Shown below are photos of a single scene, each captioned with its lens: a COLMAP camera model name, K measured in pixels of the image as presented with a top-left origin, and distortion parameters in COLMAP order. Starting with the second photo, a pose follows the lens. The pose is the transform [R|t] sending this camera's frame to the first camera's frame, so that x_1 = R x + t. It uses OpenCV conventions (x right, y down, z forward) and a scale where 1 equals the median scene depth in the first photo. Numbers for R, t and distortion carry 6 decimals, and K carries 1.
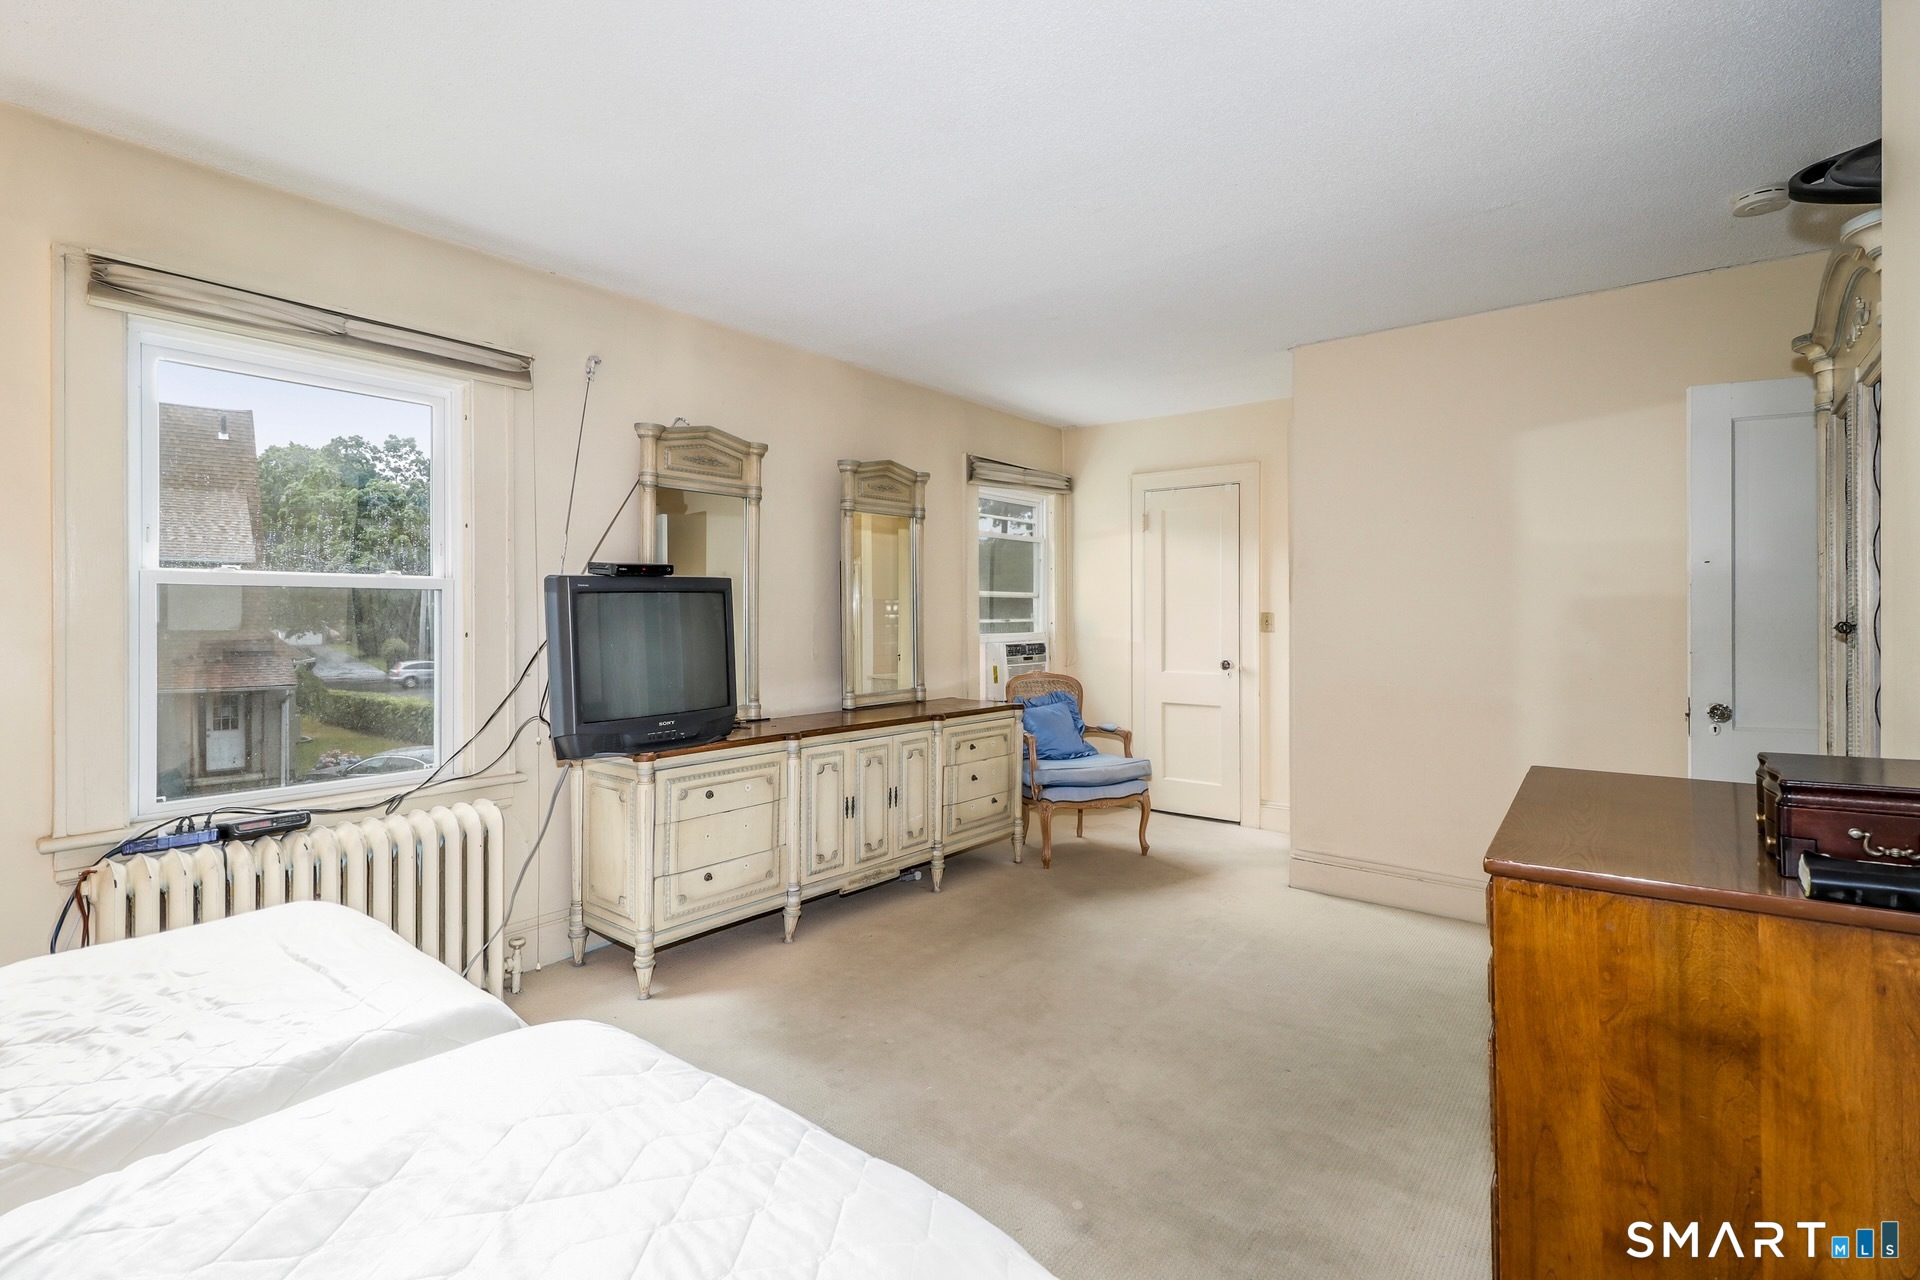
lens RADIAL K [[890.1, 0, 948.0], [0, 890.1, 610.3], [0, 0, 1]] dist [0.026219, -0.000375]
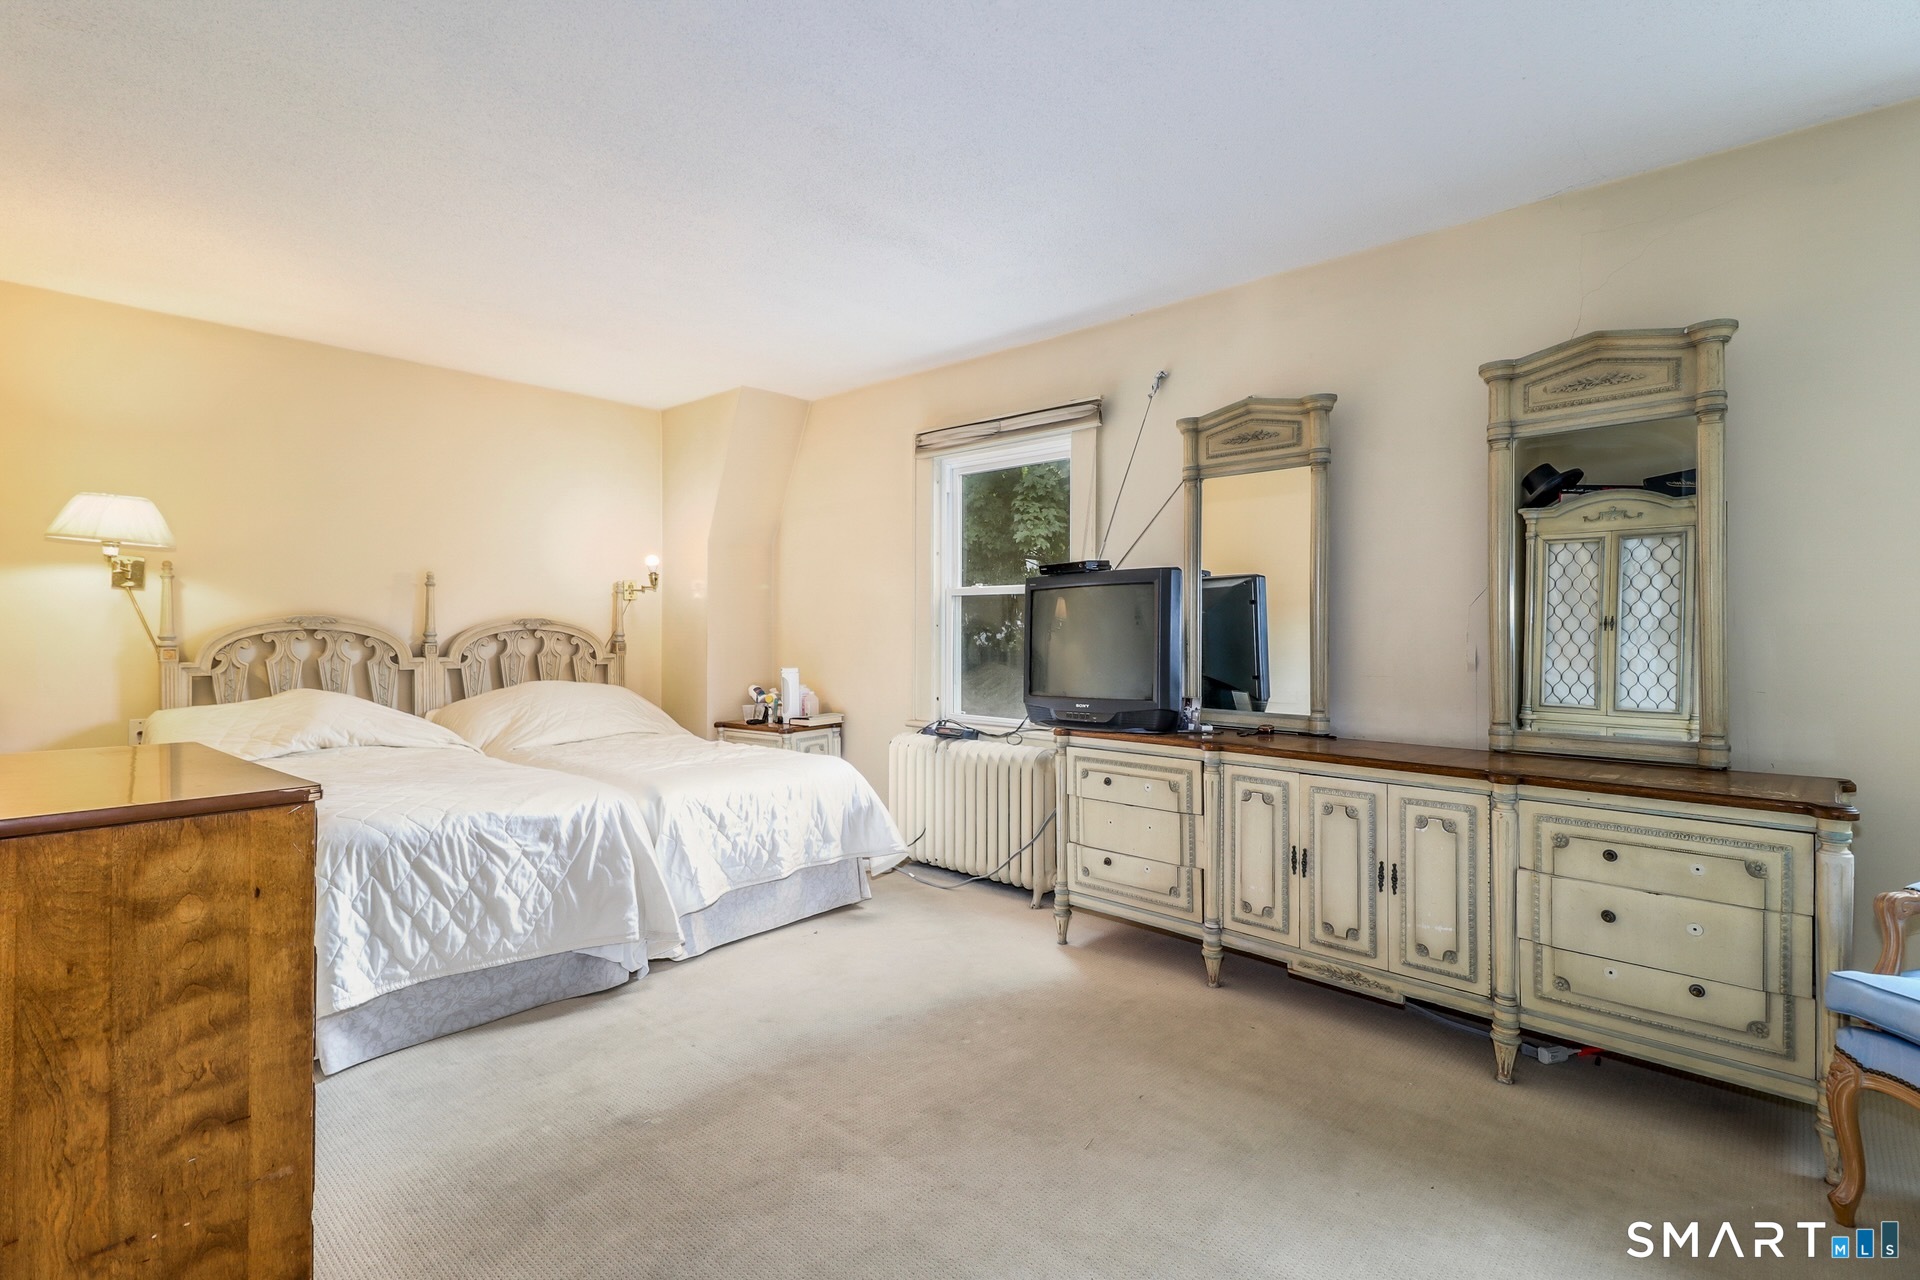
lens RADIAL K [[890.1, 0, 948.0], [0, 890.1, 610.3], [0, 0, 1]] dist [0.026219, -0.000375]
pose [[-0.060737, -0.015764, -0.998029, 0.662165], [0.005979, 0.999852, -0.016157, 0.021818], [0.998136, -0.006949, -0.060634, 0.758377]]
